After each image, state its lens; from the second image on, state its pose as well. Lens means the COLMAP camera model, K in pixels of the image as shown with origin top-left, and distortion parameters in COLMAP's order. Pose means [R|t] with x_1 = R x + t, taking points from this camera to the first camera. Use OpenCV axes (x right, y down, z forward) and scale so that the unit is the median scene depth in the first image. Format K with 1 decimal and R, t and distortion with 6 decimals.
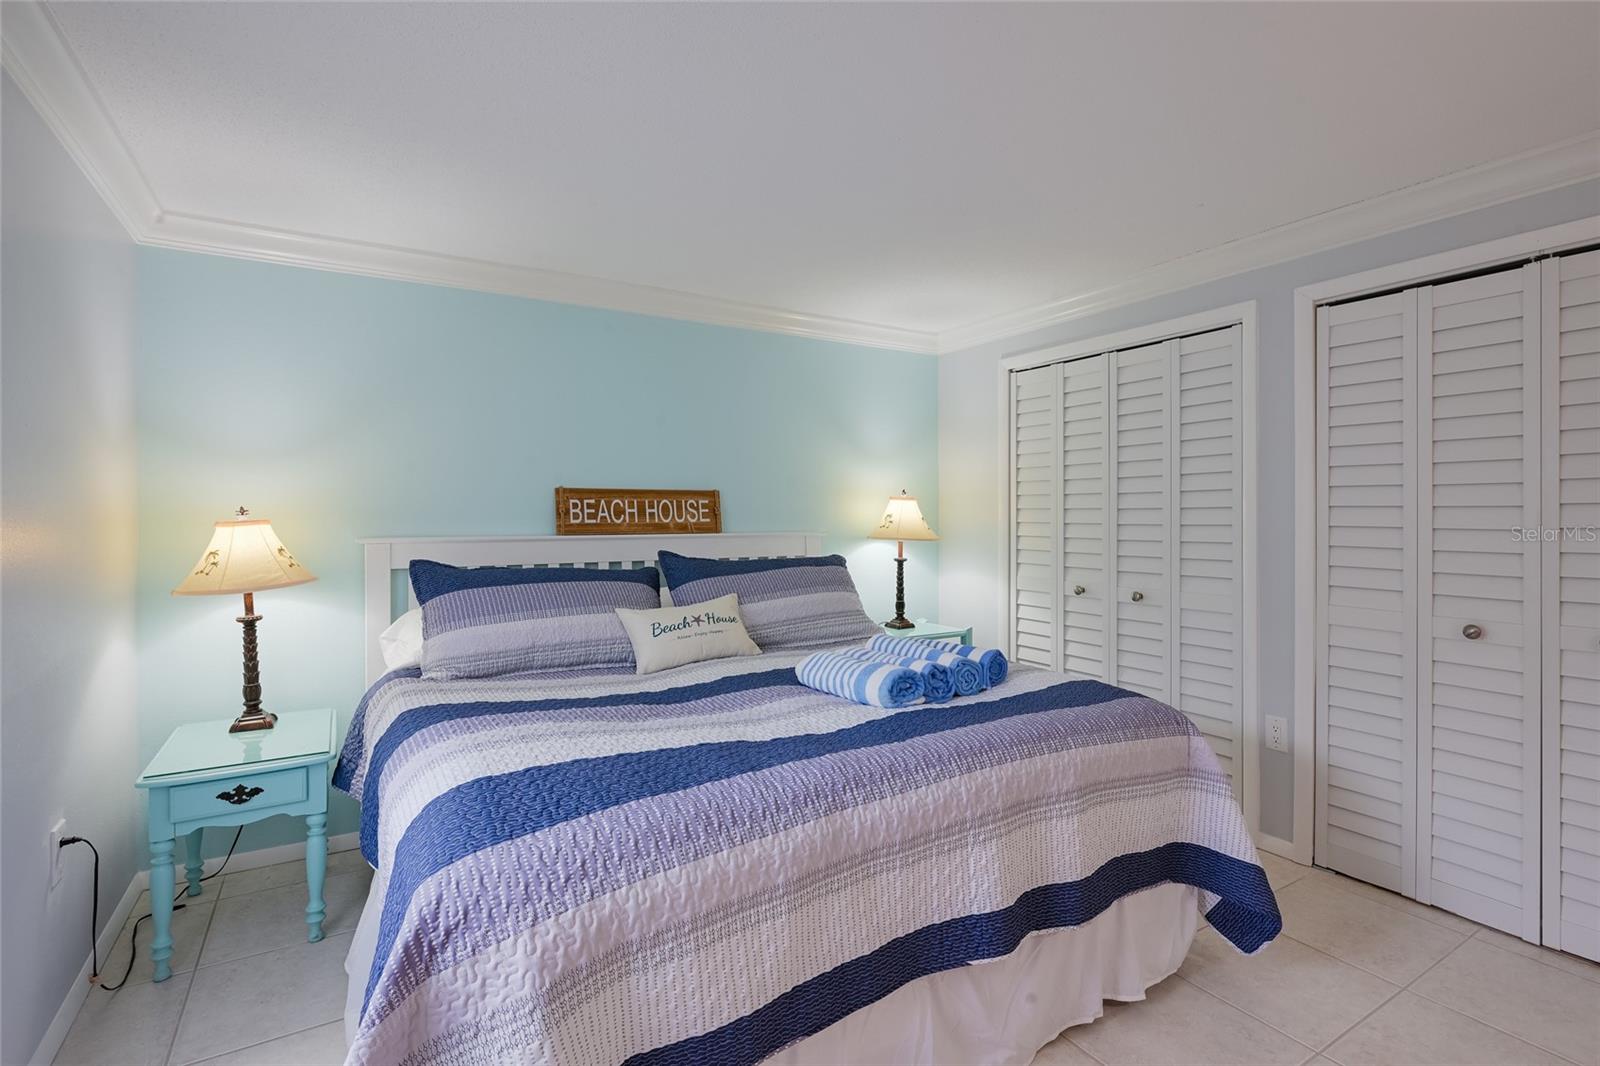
lens RADIAL K [[770.2, 0, 826.9], [0, 770.2, 505.1], [0, 0, 1]] dist [0.003670, 0.000720]
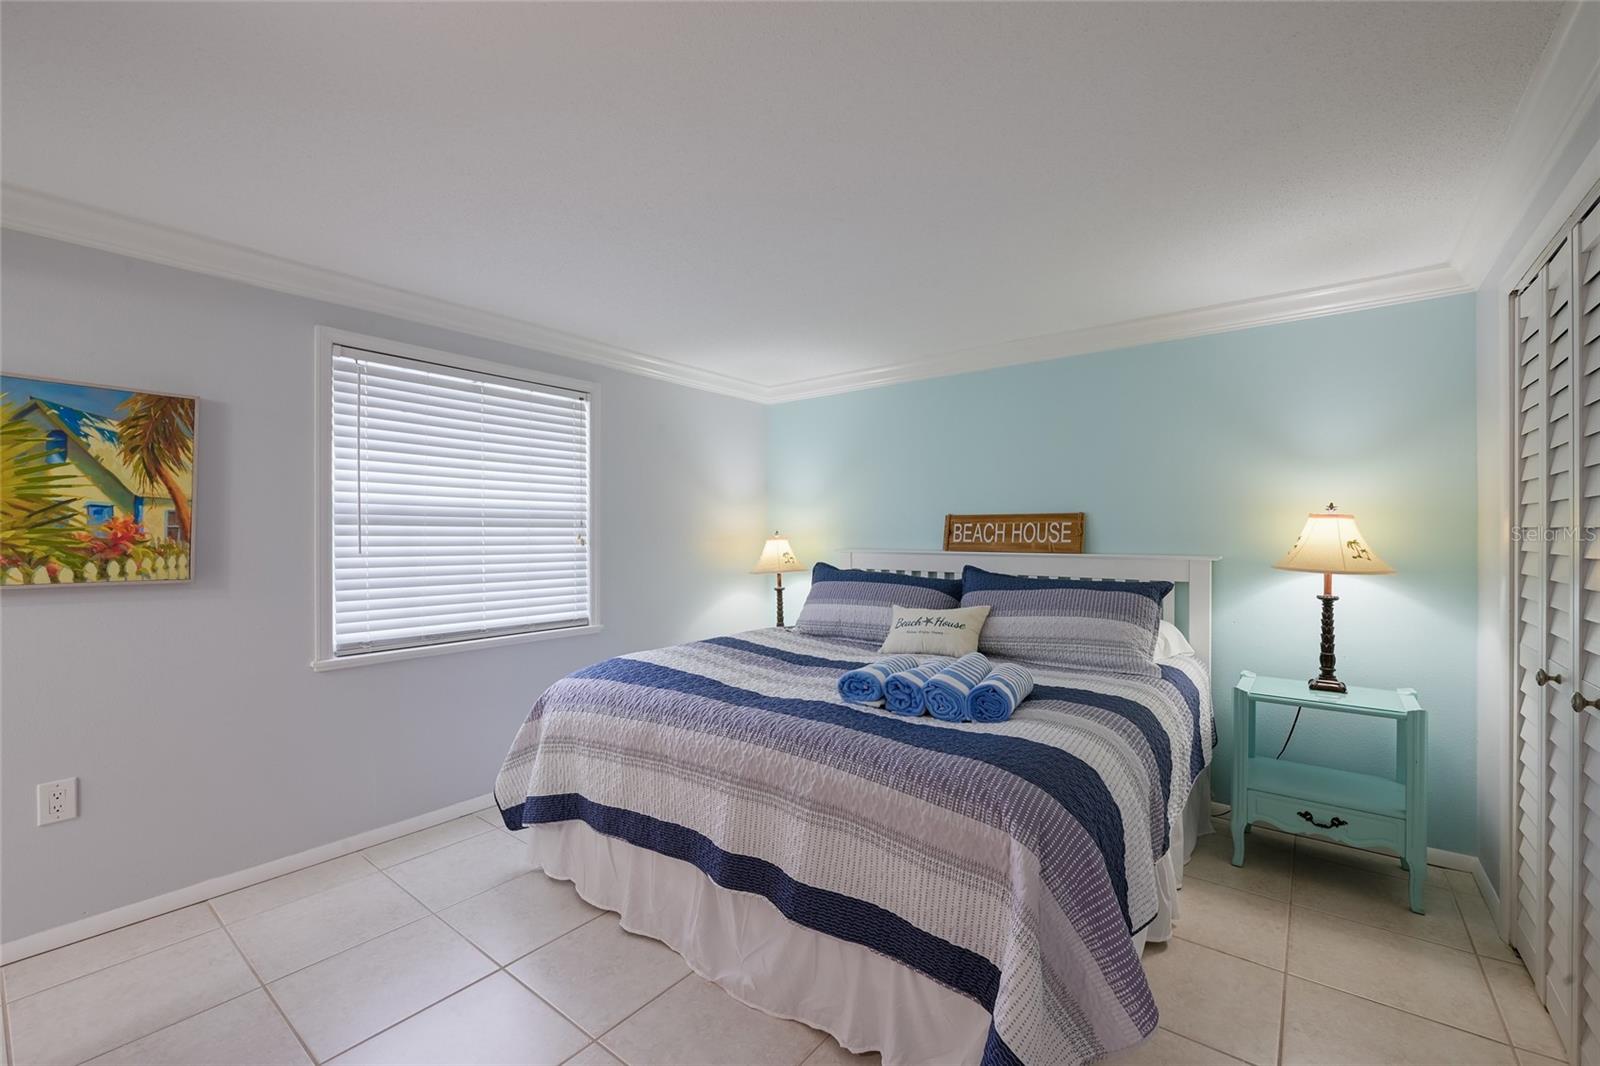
lens RADIAL K [[660.8, 0, 802.6], [0, 660.8, 537.7], [0, 0, 1]] dist [-0.000418, 0.000036]
pose [[0.339631, 0.007582, -0.940528, 0.636575], [0.010879, 0.999869, 0.011989, -0.000040], [0.940496, -0.014304, 0.339504, 0.375485]]
